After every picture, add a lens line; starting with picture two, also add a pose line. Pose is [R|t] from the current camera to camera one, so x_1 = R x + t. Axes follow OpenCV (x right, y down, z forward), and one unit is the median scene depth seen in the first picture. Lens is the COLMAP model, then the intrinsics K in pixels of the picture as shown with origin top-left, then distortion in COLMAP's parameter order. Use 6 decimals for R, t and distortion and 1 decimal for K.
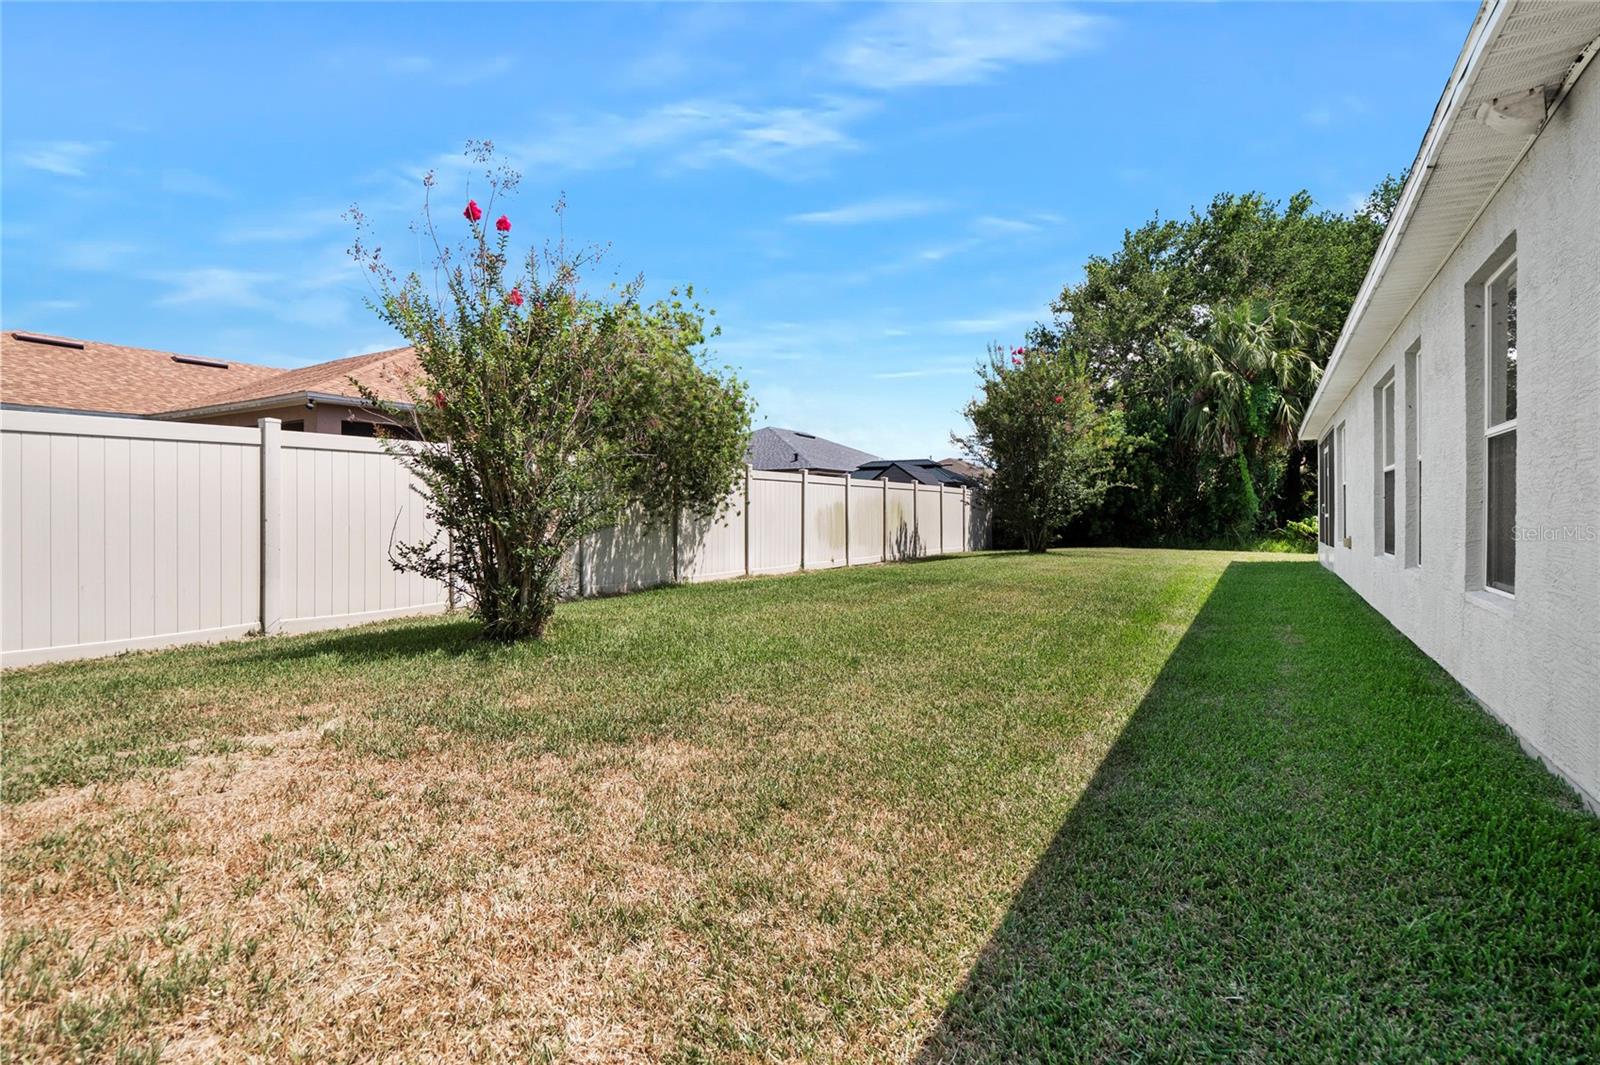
lens RADIAL K [[794.7, 0, 796.6], [0, 794.7, 523.1], [0, 0, 1]] dist [-0.010049, -0.000287]
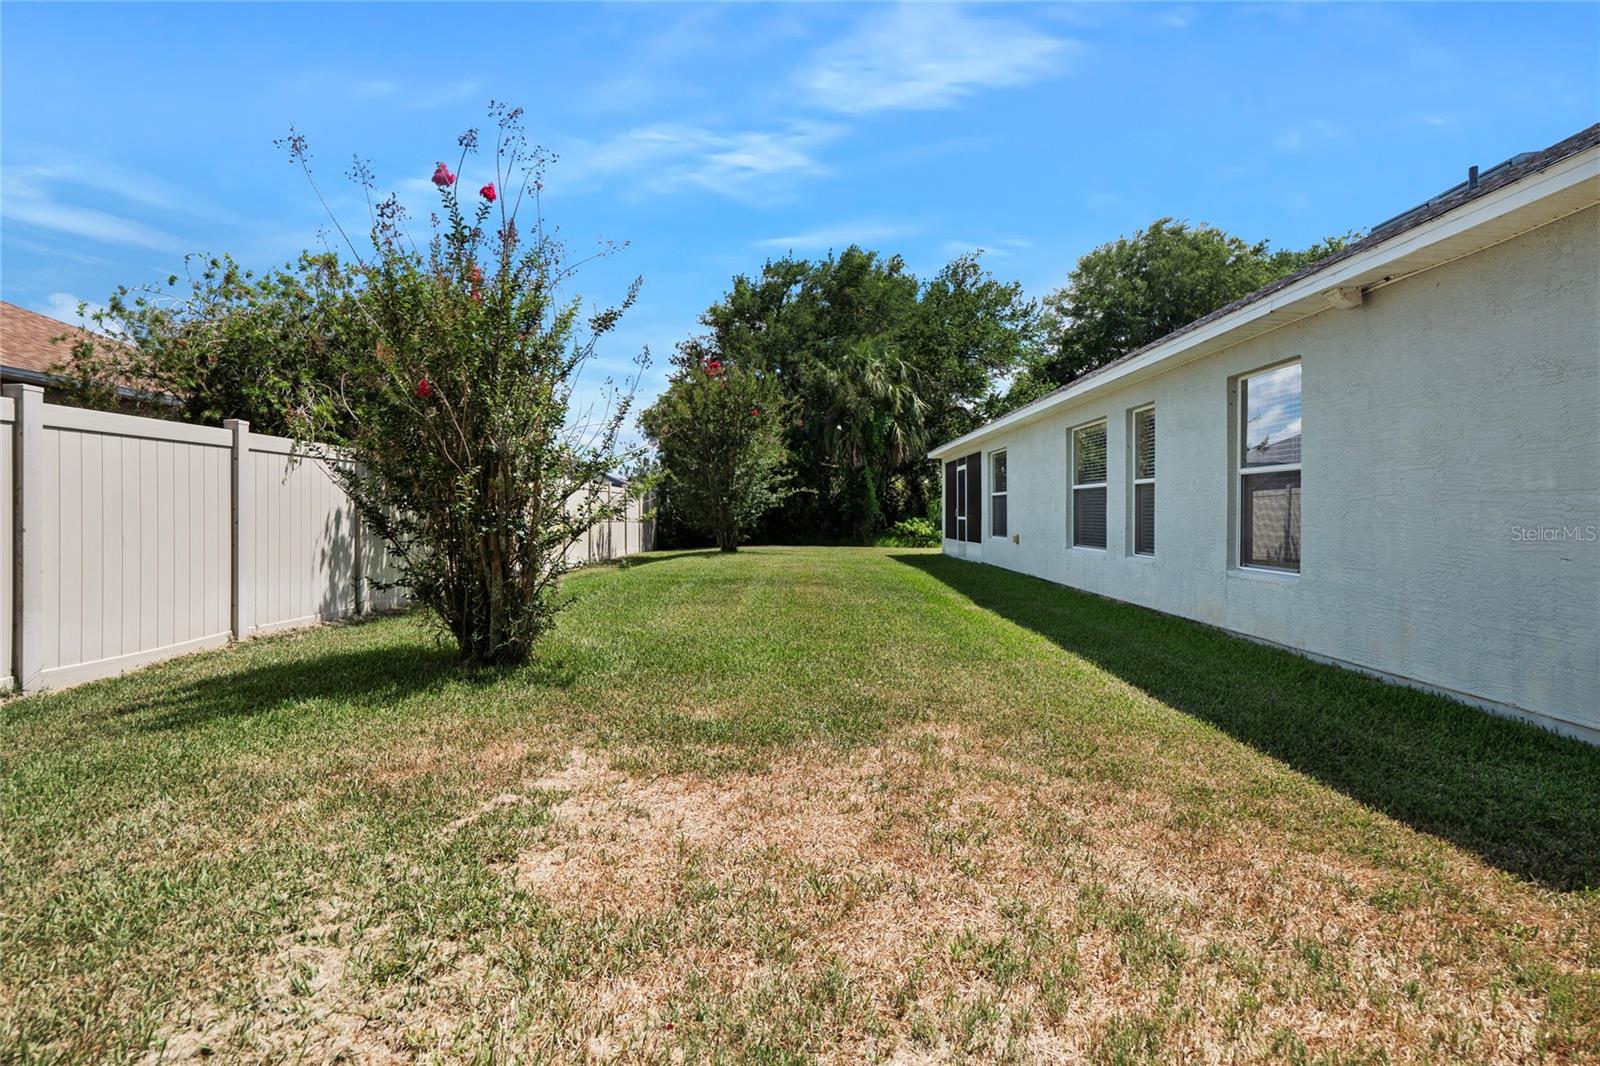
lens RADIAL K [[794.7, 0, 800.3], [0, 794.7, 528.3], [0, 0, 1]] dist [-0.010049, -0.000287]
pose [[0.855614, -0.006748, 0.517570, -0.168954], [0.003103, 0.999964, 0.007908, -0.003222], [-0.517605, -0.005160, 0.855604, 0.018654]]
